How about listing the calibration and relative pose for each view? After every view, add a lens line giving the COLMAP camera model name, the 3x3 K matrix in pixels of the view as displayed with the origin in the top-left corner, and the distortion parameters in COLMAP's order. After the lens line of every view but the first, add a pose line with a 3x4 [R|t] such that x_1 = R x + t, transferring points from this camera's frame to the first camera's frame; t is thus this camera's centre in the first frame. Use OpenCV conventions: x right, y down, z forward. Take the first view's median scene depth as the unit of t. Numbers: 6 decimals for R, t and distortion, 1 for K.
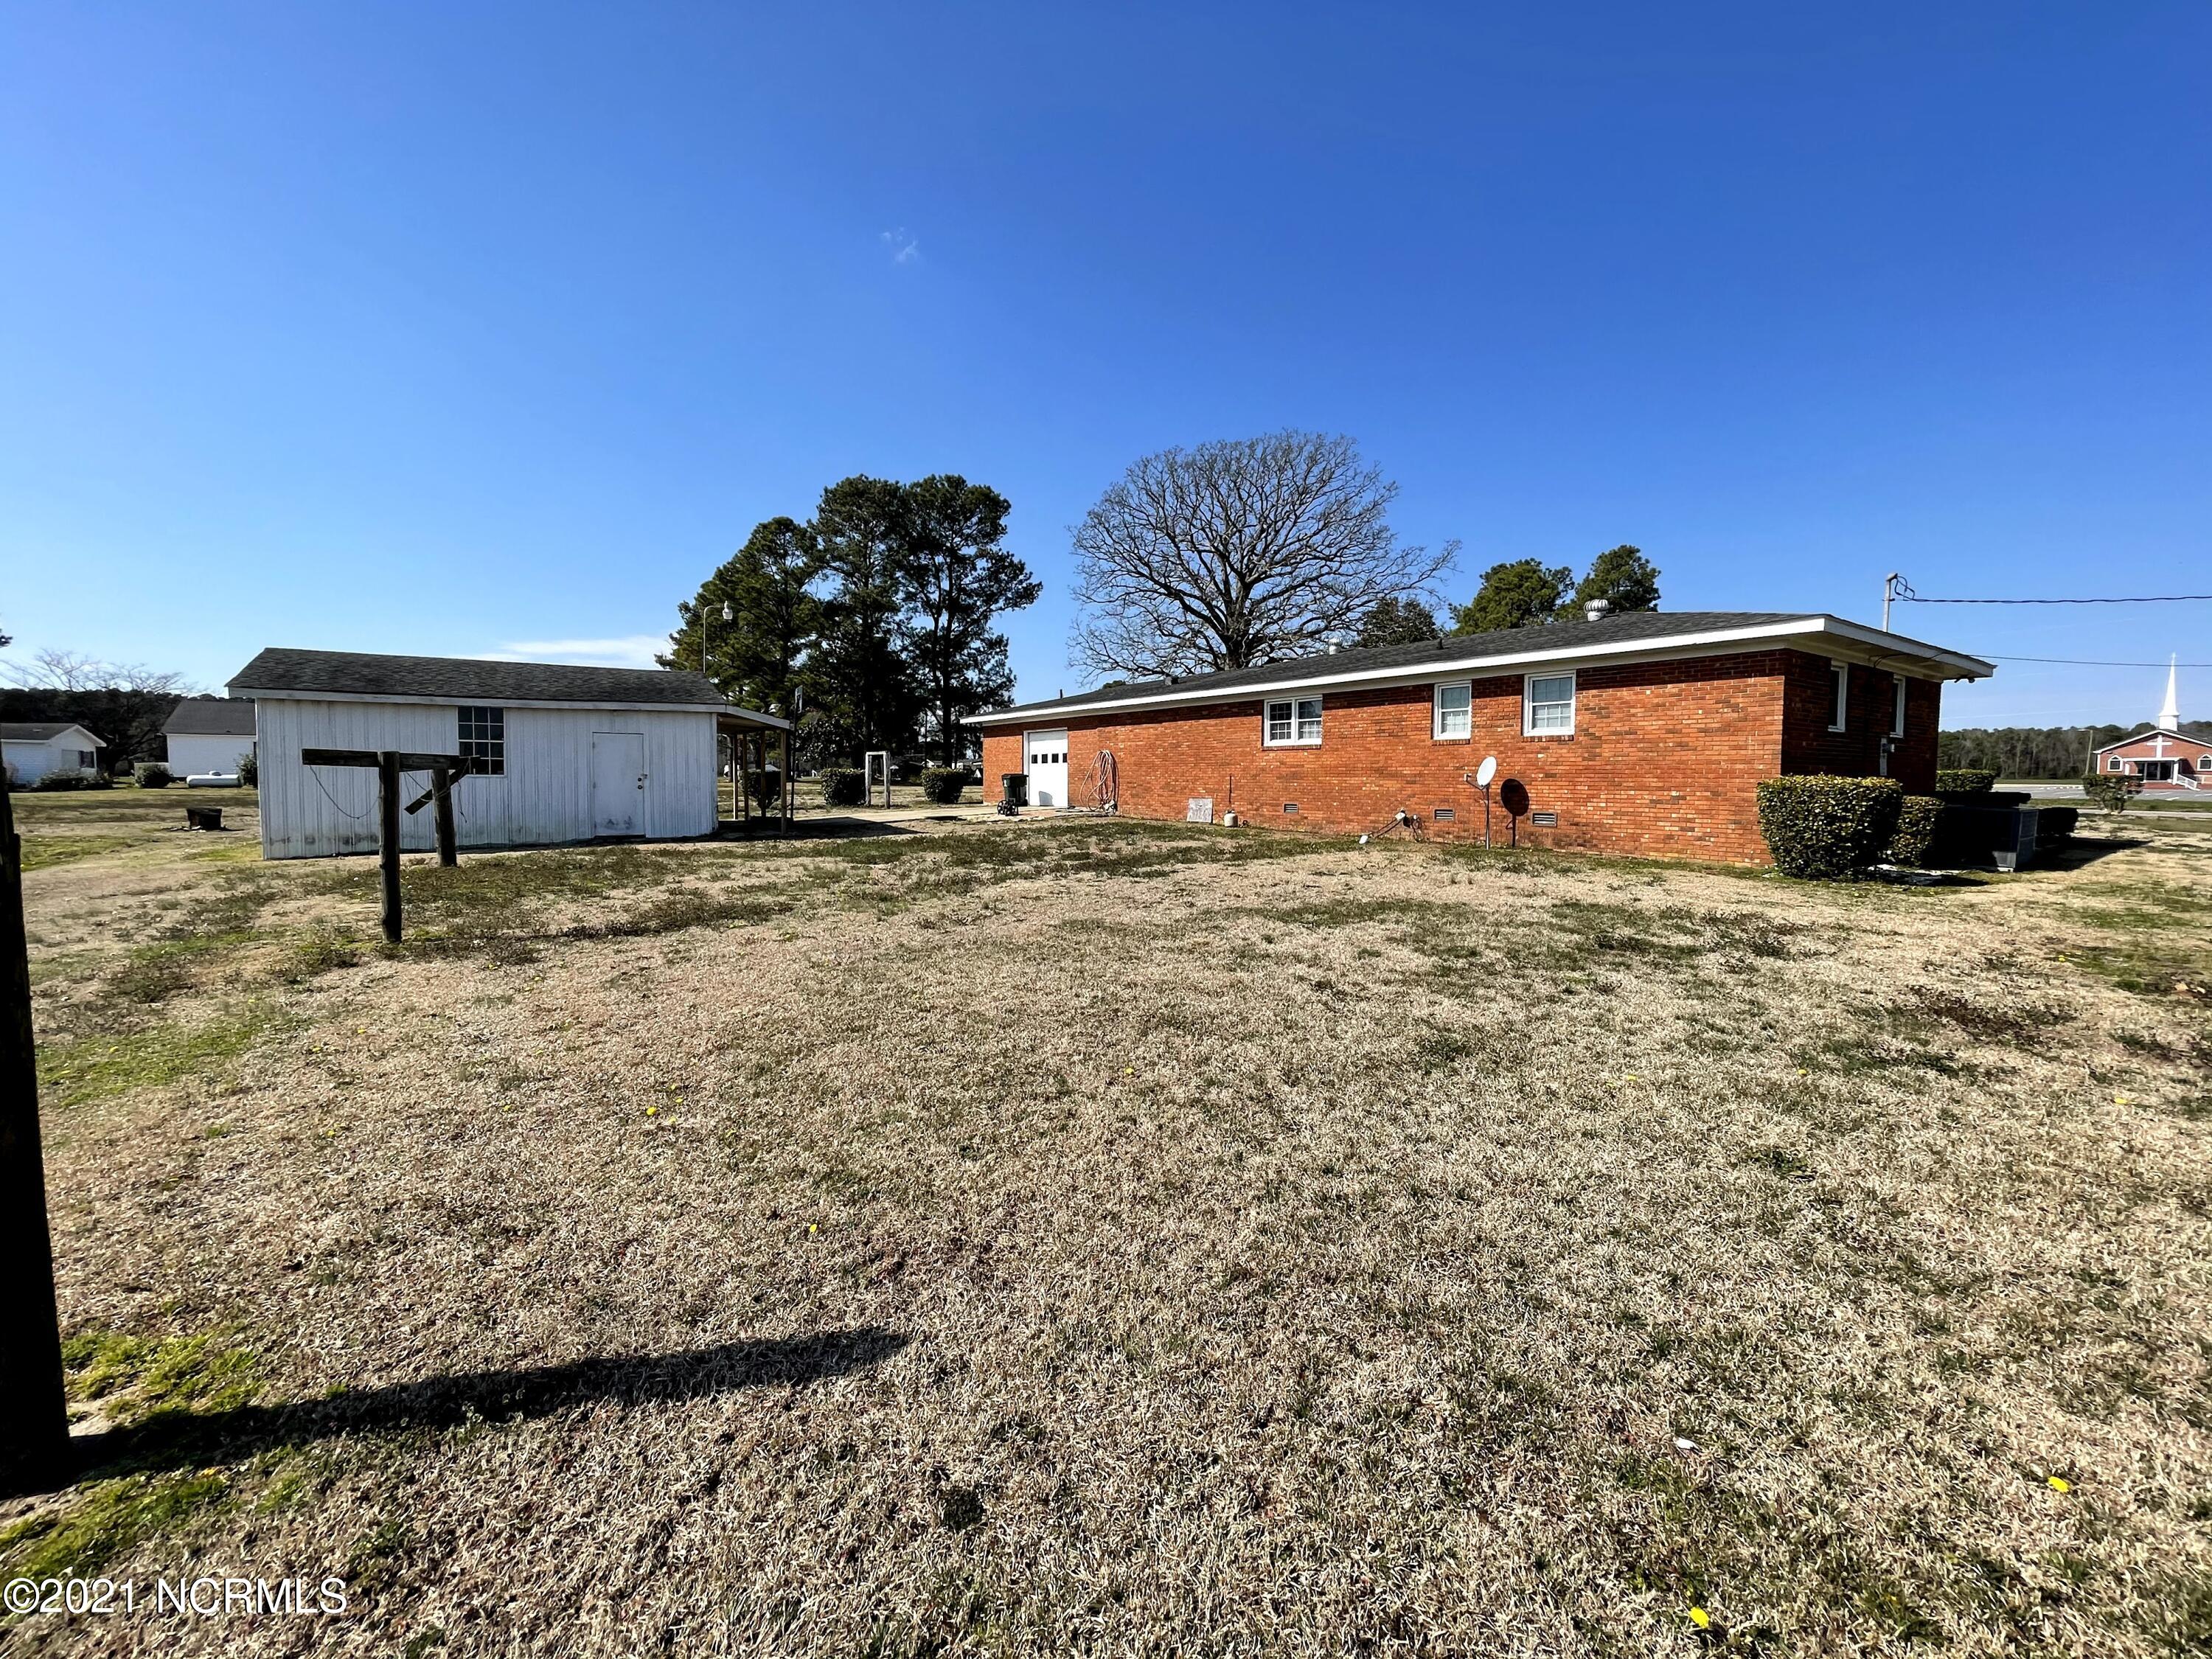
lens RADIAL K [[880.6, 0, 1106.0], [0, 880.6, 829.5], [0, 0, 1]] dist [0.000352, -0.000029]
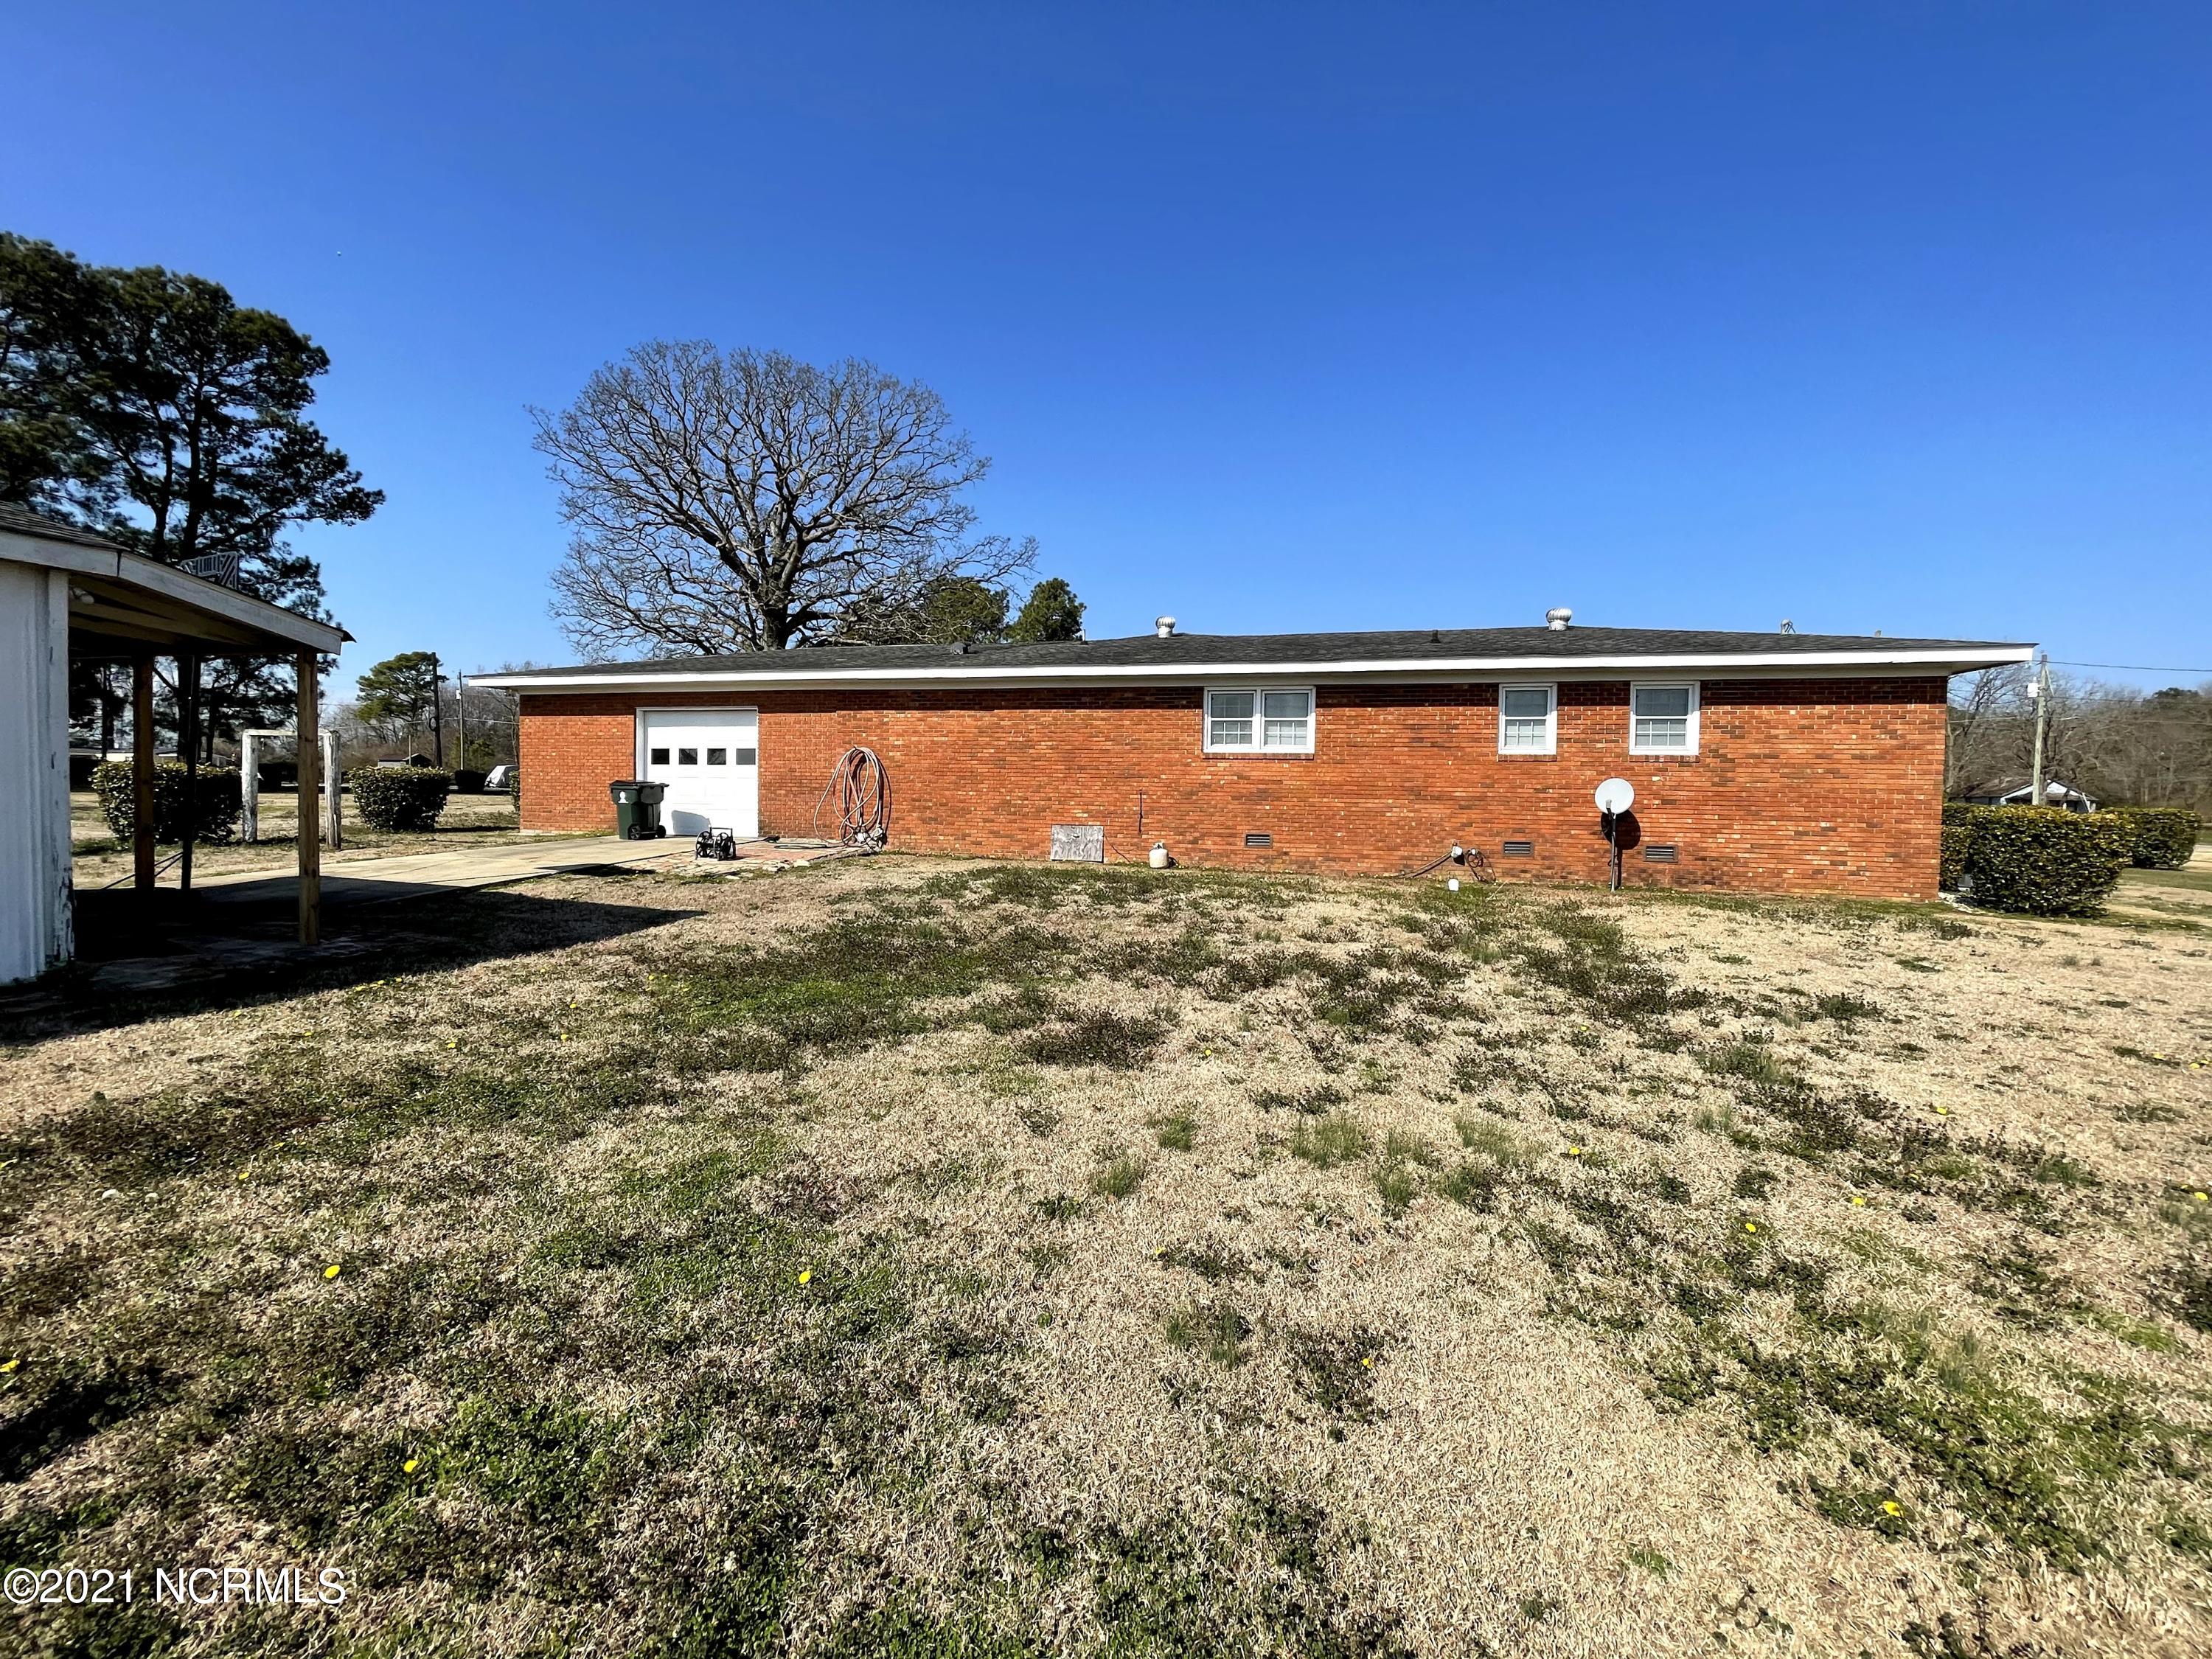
lens RADIAL K [[898.9, 0, 1105.1], [0, 898.9, 818.1], [0, 0, 1]] dist [0.000050, -0.000133]
pose [[0.768331, -0.006533, 0.640019, -0.220438], [0.022034, 0.999625, -0.016248, -0.020405], [-0.639673, 0.026586, 0.768187, 0.318263]]
